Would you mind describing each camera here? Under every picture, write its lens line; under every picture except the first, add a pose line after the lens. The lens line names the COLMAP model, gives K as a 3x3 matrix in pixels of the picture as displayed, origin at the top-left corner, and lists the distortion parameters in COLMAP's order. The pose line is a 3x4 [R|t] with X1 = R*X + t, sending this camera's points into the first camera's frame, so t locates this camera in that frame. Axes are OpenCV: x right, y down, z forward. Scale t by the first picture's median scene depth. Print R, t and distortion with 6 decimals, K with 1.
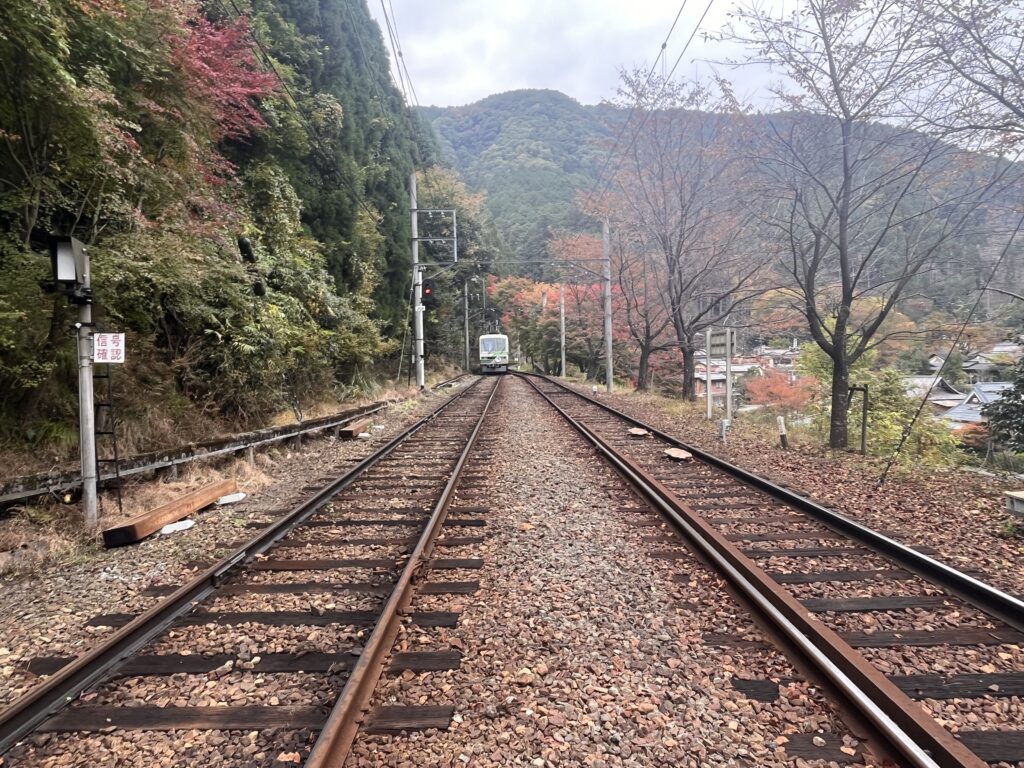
lens RADIAL K [[748.6, 0, 503.7], [0, 748.6, 380.8], [0, 0, 1]] dist [-0.006192, -0.000562]
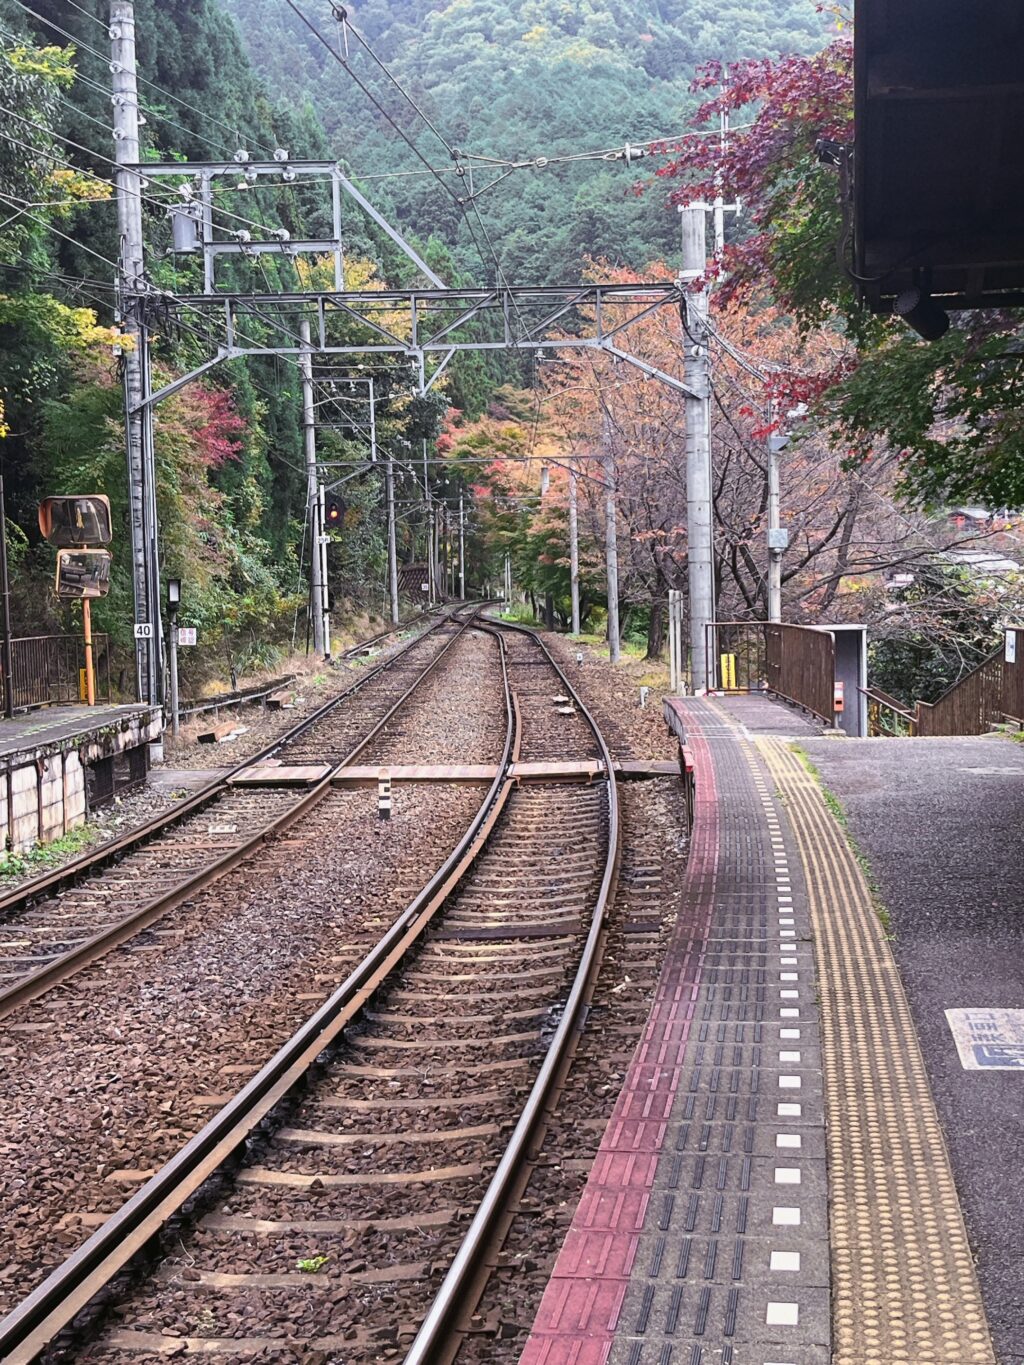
lens RADIAL K [[1916.3, 0, 511.2], [0, 1916.3, 692.3], [0, 0, 1]] dist [0.120943, 0.000000]
pose [[0.999909, -0.007143, 0.011438, 0.050563], [0.006808, 0.999555, 0.029026, -0.011116], [-0.011641, -0.028946, 0.999513, -0.997261]]
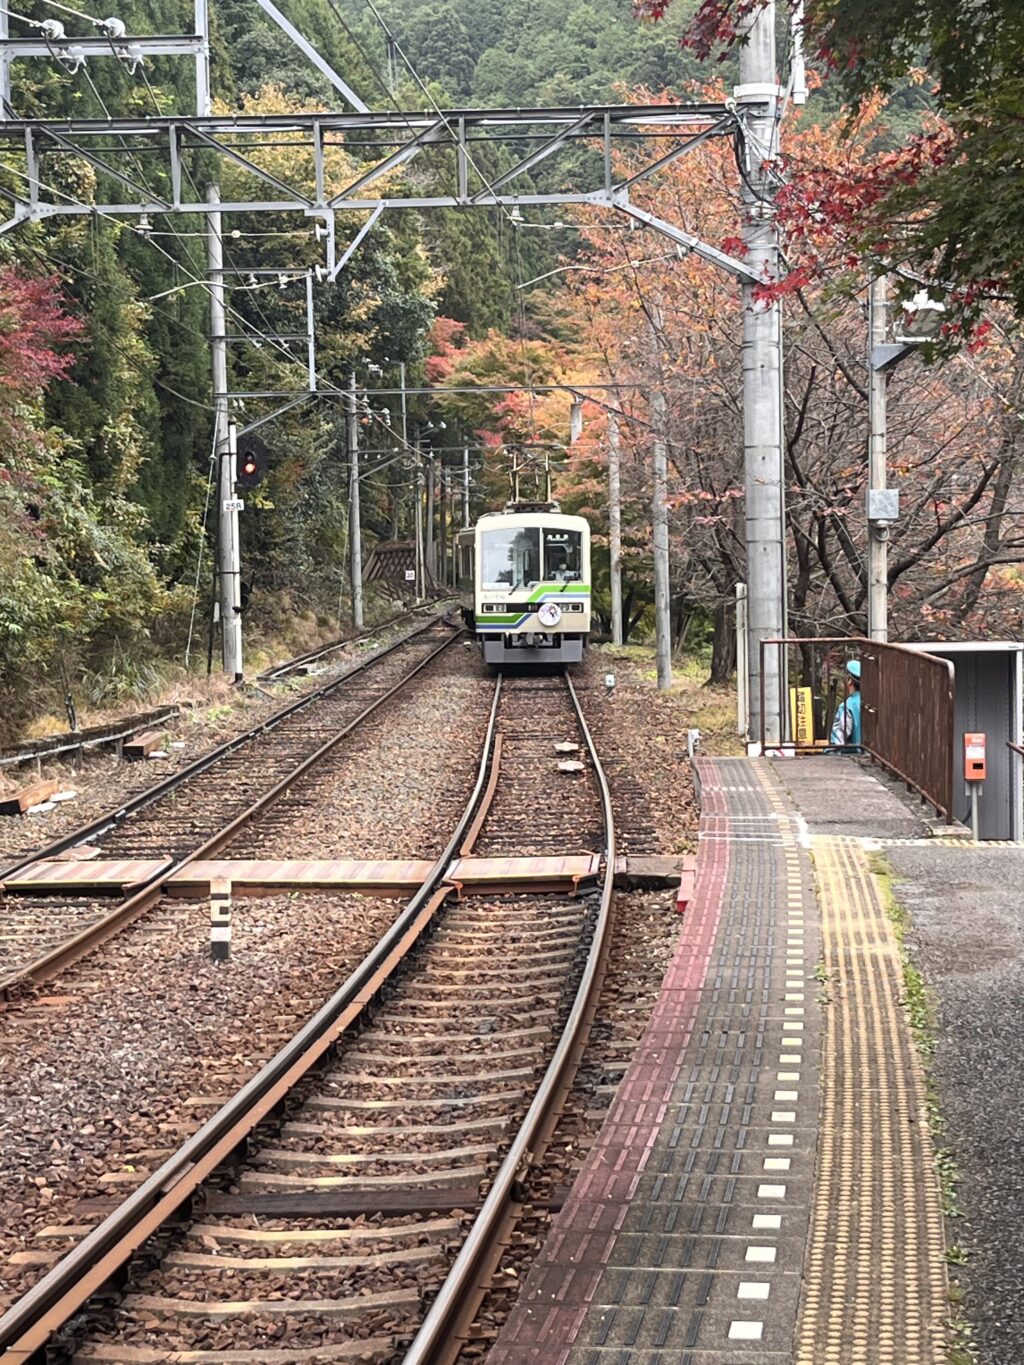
lens RADIAL K [[2696.3, 0, 472.1], [0, 2696.3, 701.8], [0, 0, 1]] dist [0.117194, 0.000000]
pose [[0.999889, 0.000894, -0.014840, 0.080400], [-0.000581, 0.999778, 0.021086, -0.015281], [0.014855, -0.021075, 0.999668, -0.885227]]
